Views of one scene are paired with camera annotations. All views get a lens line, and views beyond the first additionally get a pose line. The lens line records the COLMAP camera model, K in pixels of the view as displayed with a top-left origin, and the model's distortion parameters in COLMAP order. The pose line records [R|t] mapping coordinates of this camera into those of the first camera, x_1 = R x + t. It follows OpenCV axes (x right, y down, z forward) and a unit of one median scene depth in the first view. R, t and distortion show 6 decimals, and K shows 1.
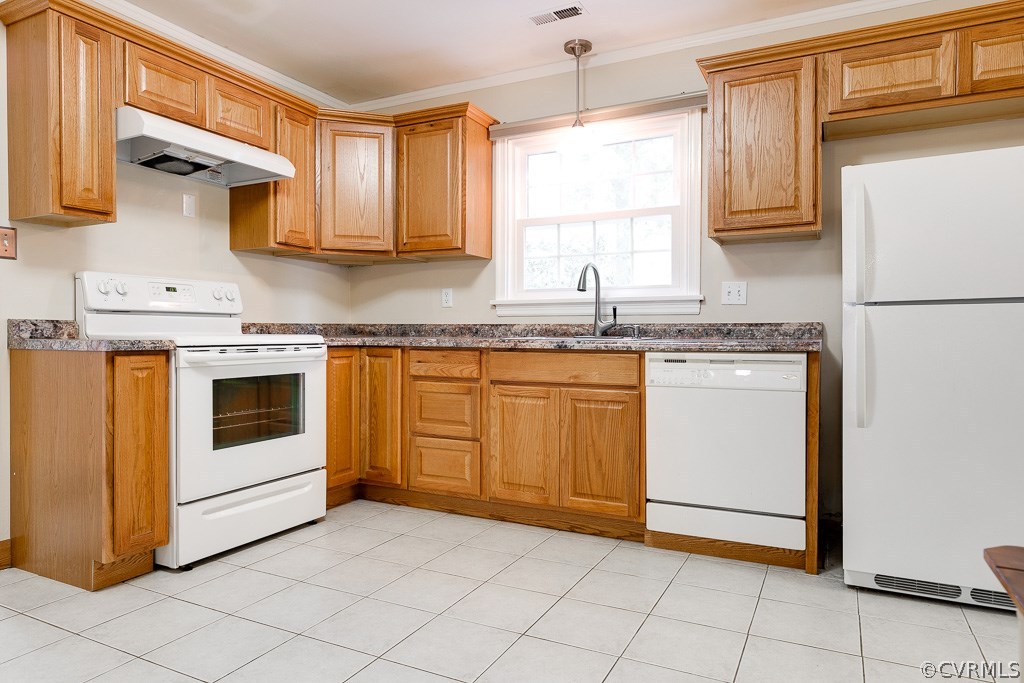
lens RADIAL K [[642.1, 0, 498.4], [0, 642.1, 347.7], [0, 0, 1]] dist [0.013576, 0.003211]
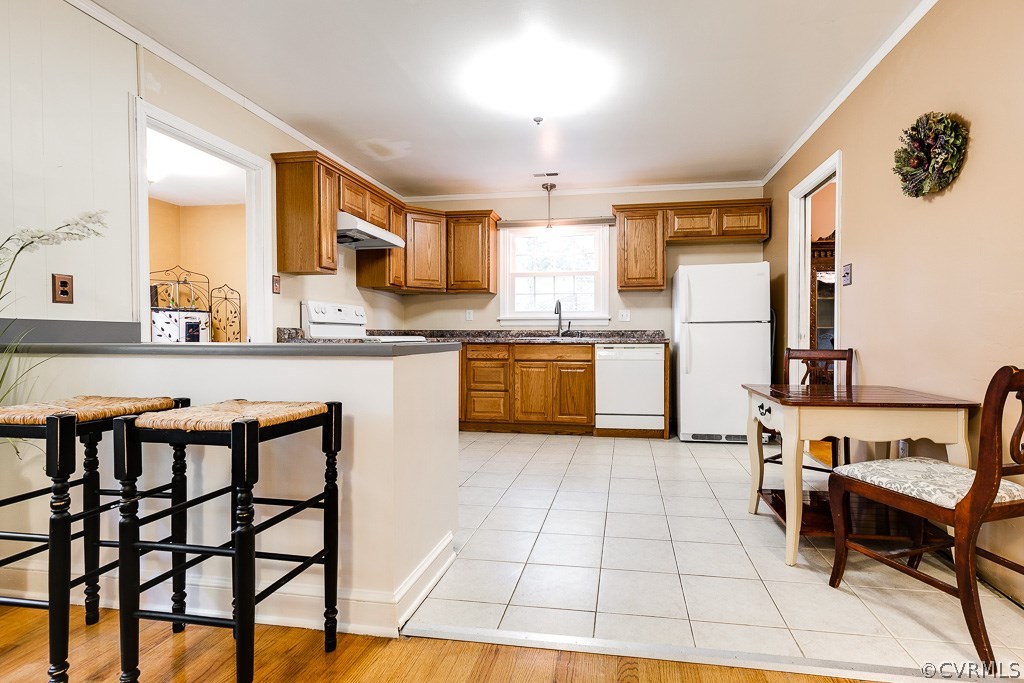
lens RADIAL K [[481.3, 0, 548.4], [0, 481.3, 349.8], [0, 0, 1]] dist [0.010945, -0.003215]
pose [[0.944243, -0.010568, 0.329081, -0.390667], [0.008134, 0.999928, 0.008775, 0.009486], [-0.329150, -0.005609, 0.944261, -0.397993]]
